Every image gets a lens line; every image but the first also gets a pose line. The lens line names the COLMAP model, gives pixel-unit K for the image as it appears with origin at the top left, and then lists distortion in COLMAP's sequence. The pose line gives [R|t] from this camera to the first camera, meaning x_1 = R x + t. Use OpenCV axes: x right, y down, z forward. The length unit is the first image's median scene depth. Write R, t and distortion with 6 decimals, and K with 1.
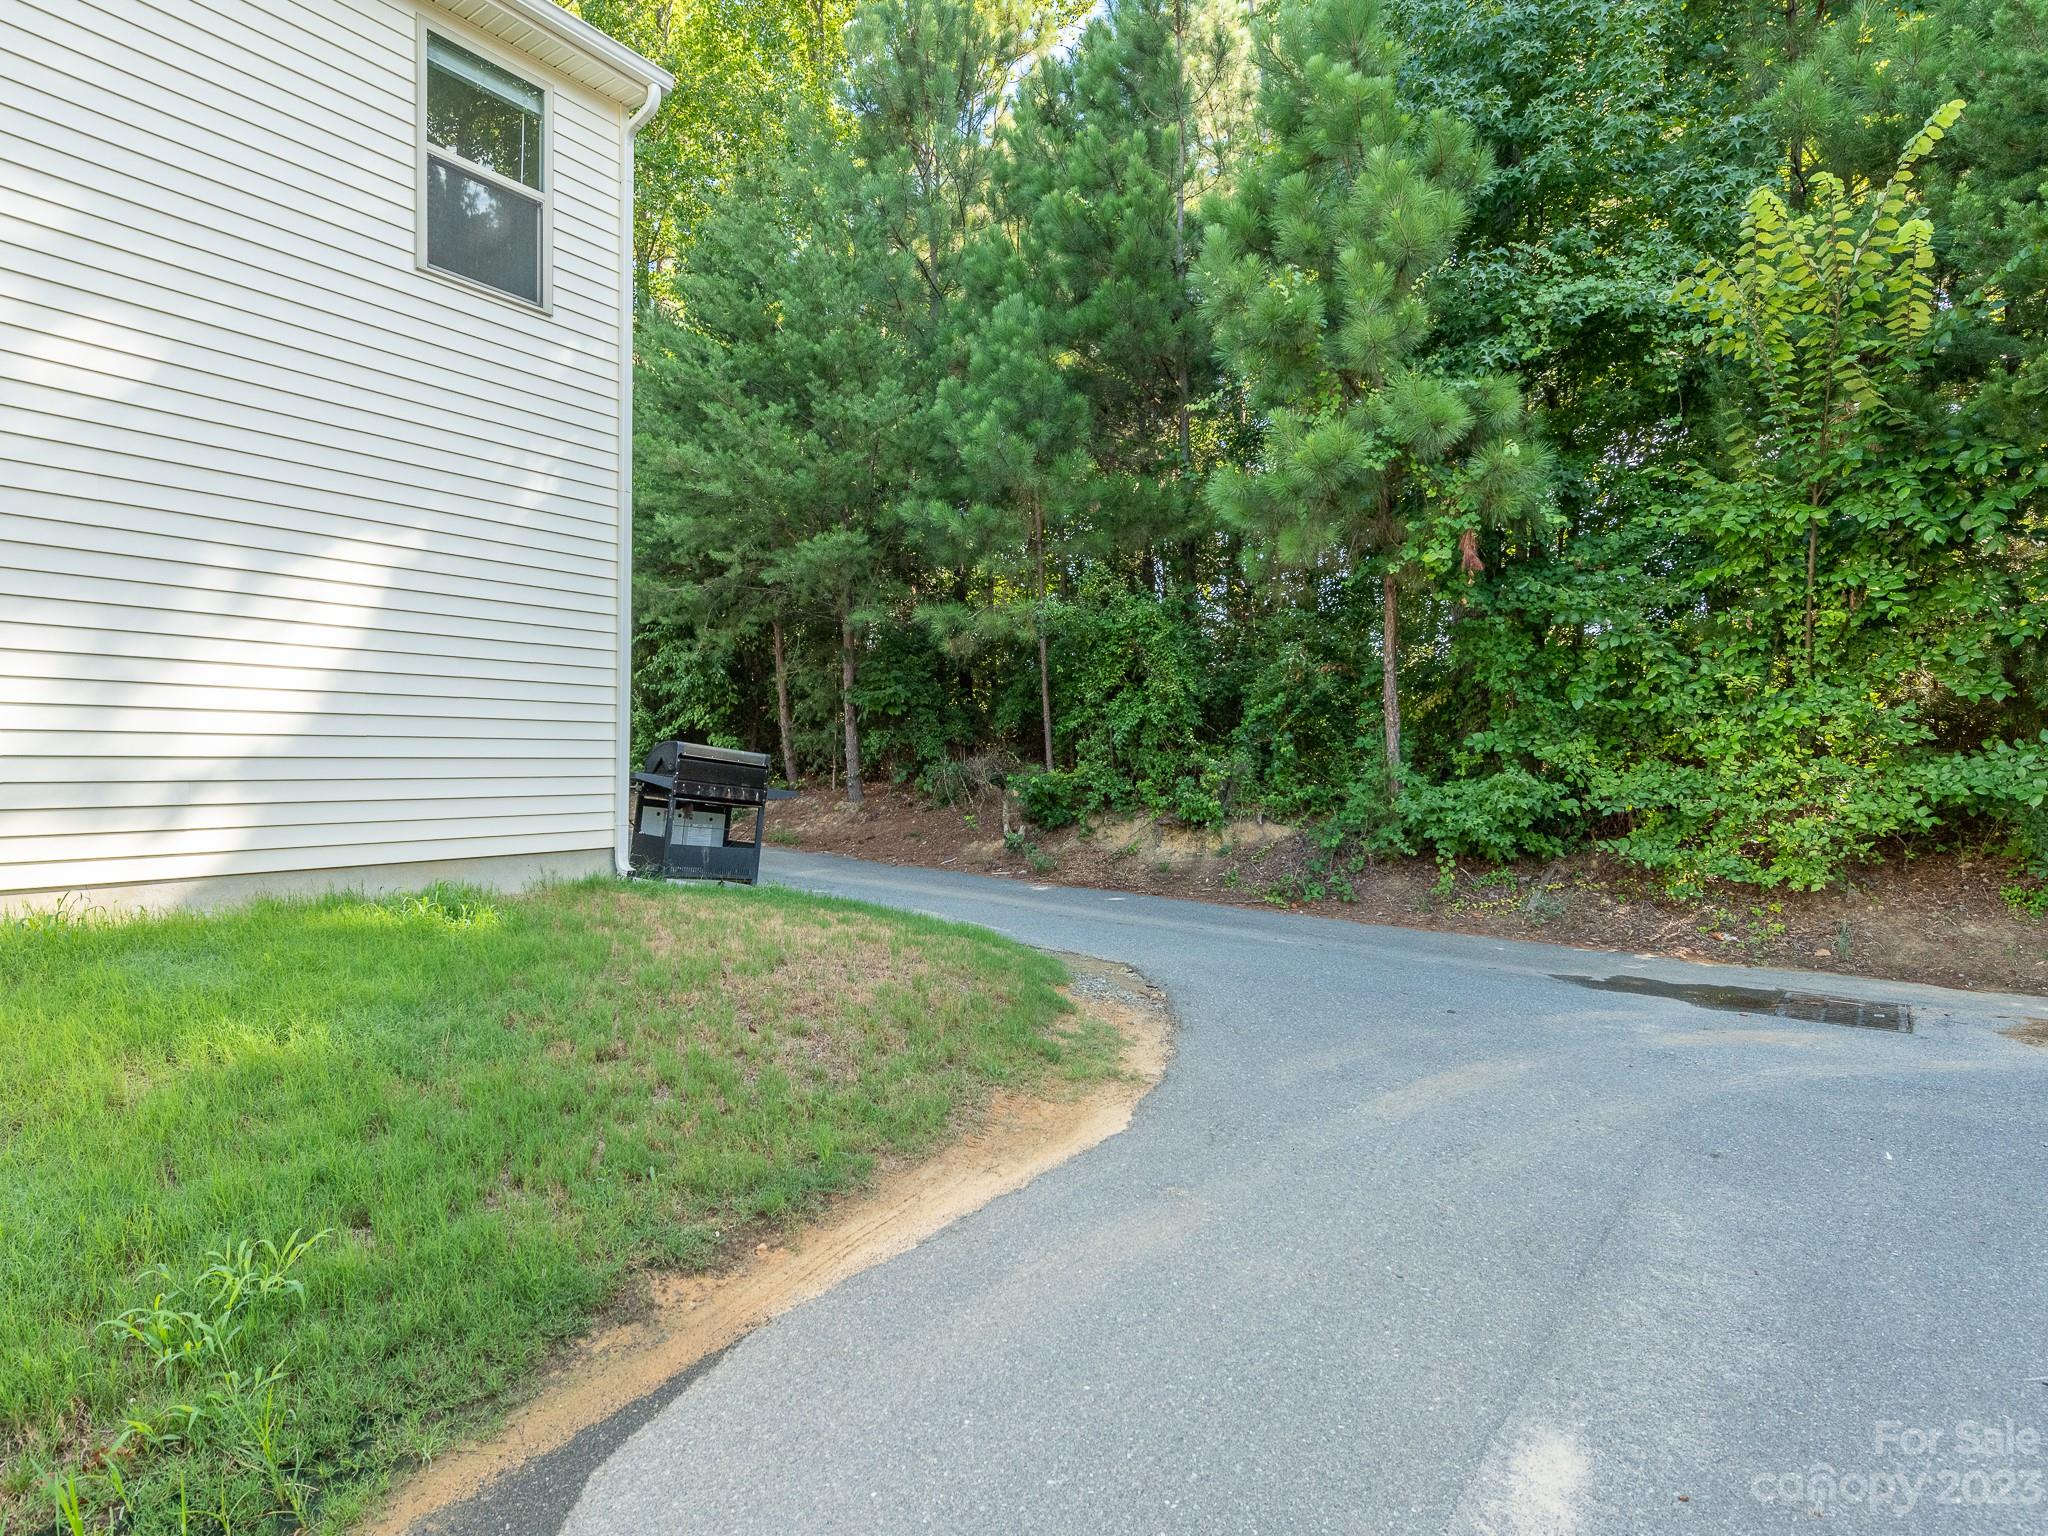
lens RADIAL K [[1020.5, 0, 1026.8], [0, 1020.5, 769.1], [0, 0, 1]] dist [-0.005826, -0.002776]
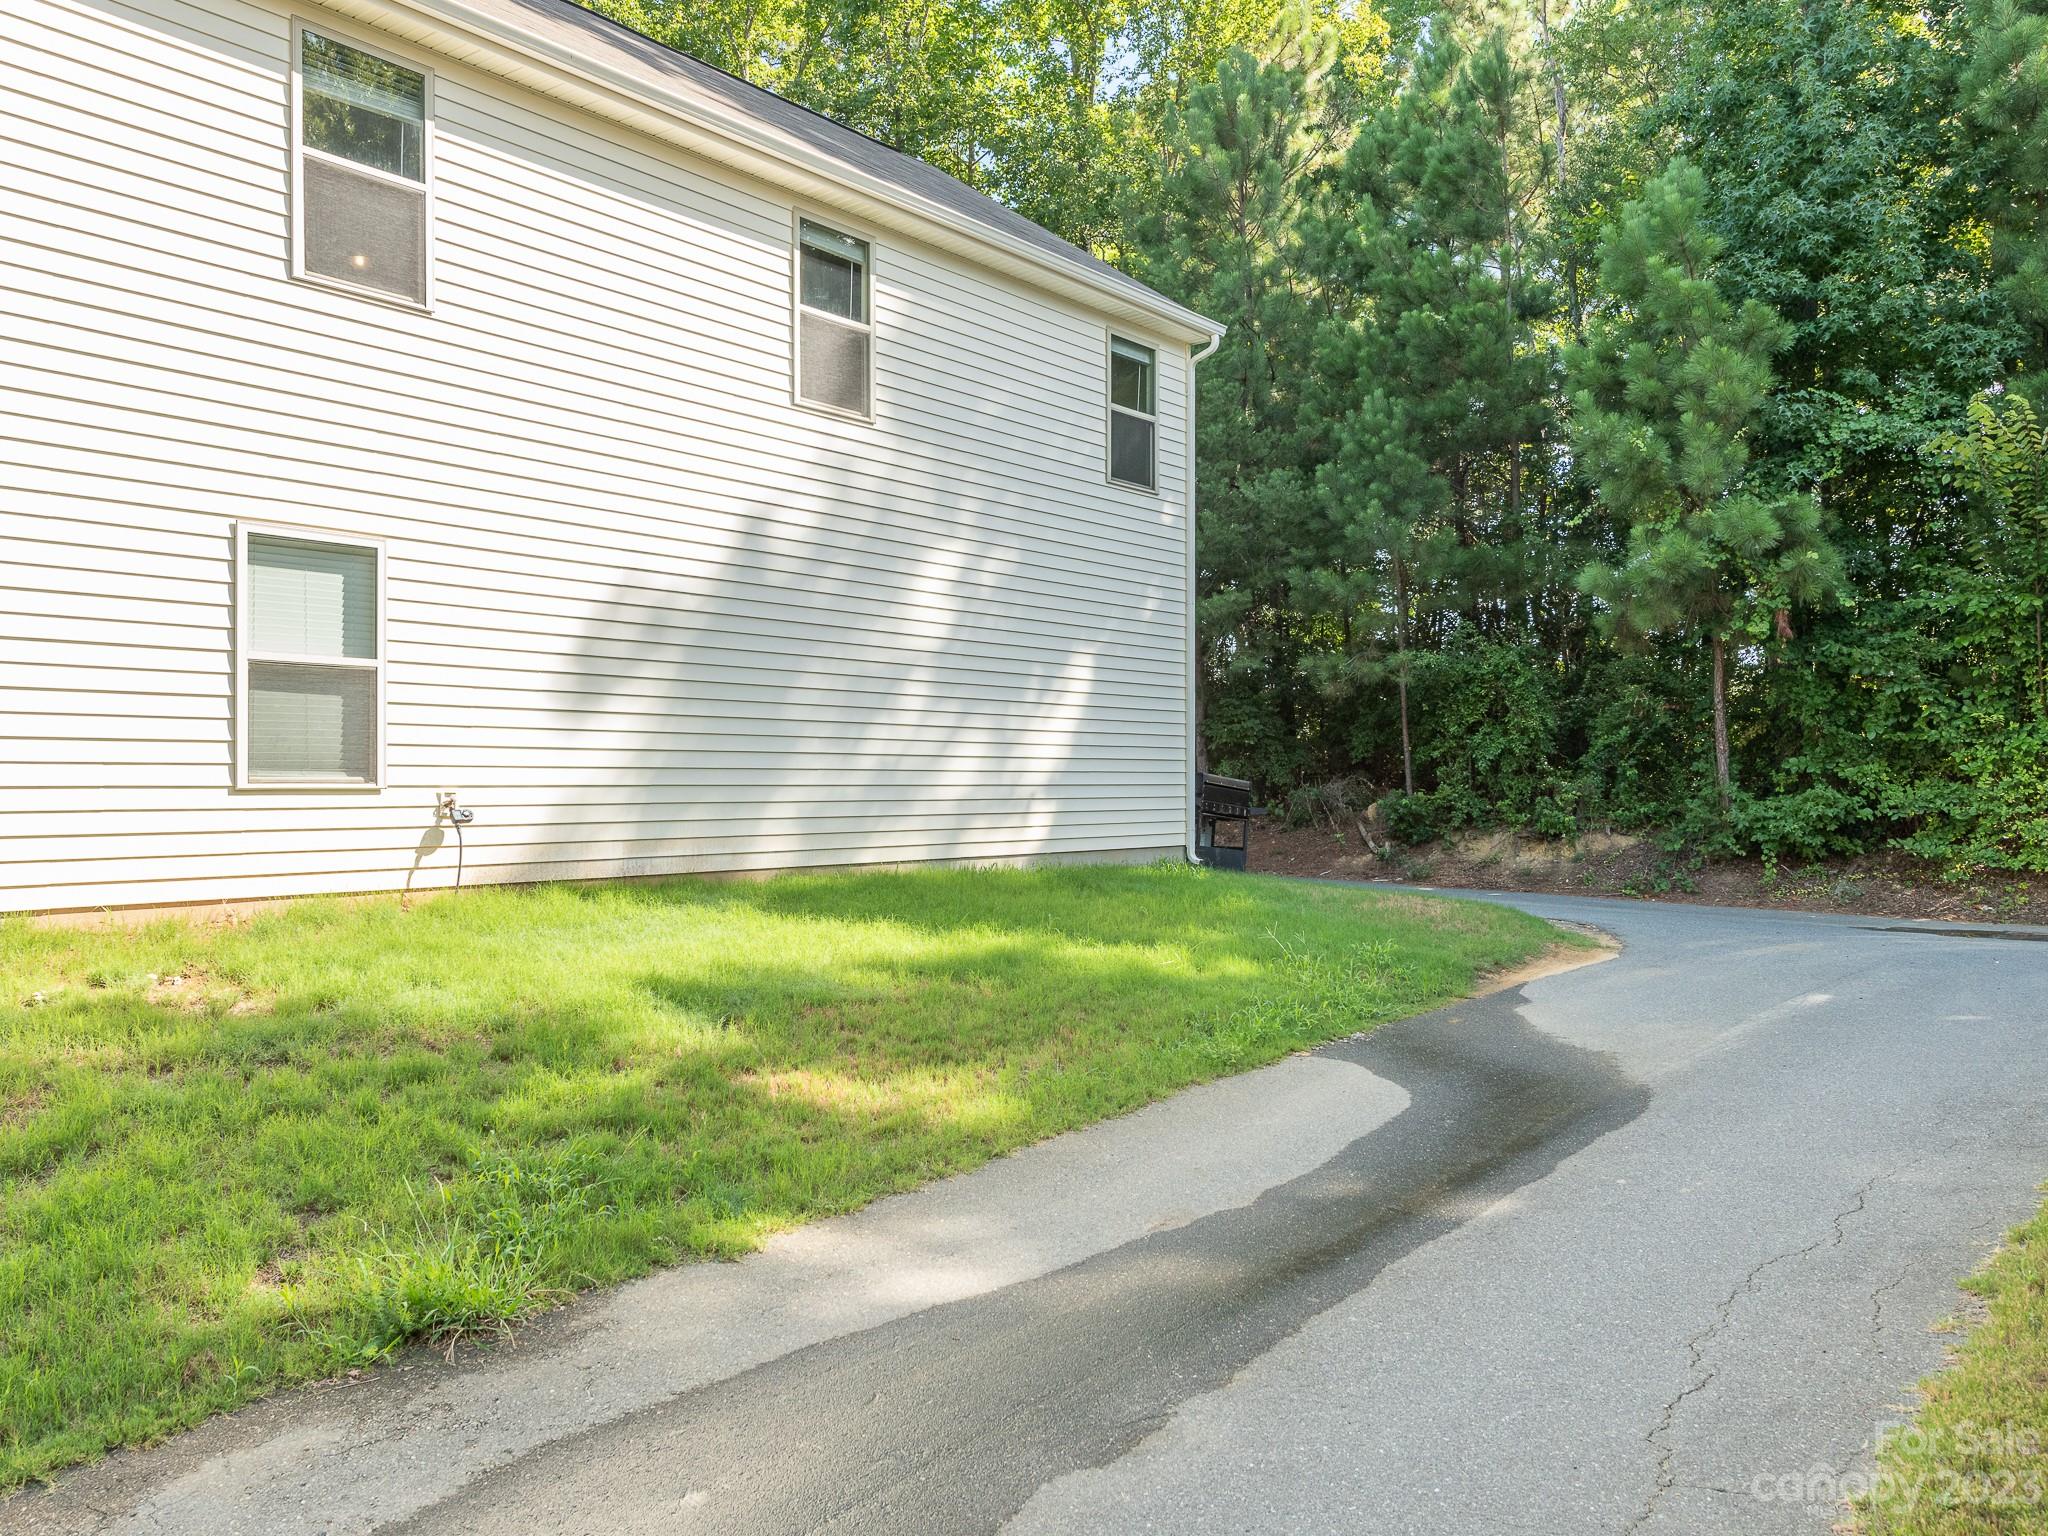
lens RADIAL K [[1416.5, 0, 1019.2], [0, 1416.5, 771.7], [0, 0, 1]] dist [-0.034983, 0.012572]
pose [[0.995891, -0.011708, -0.089803, -0.383130], [0.009455, 0.999631, -0.025471, 0.017912], [0.090068, 0.024517, 0.995634, -0.878202]]
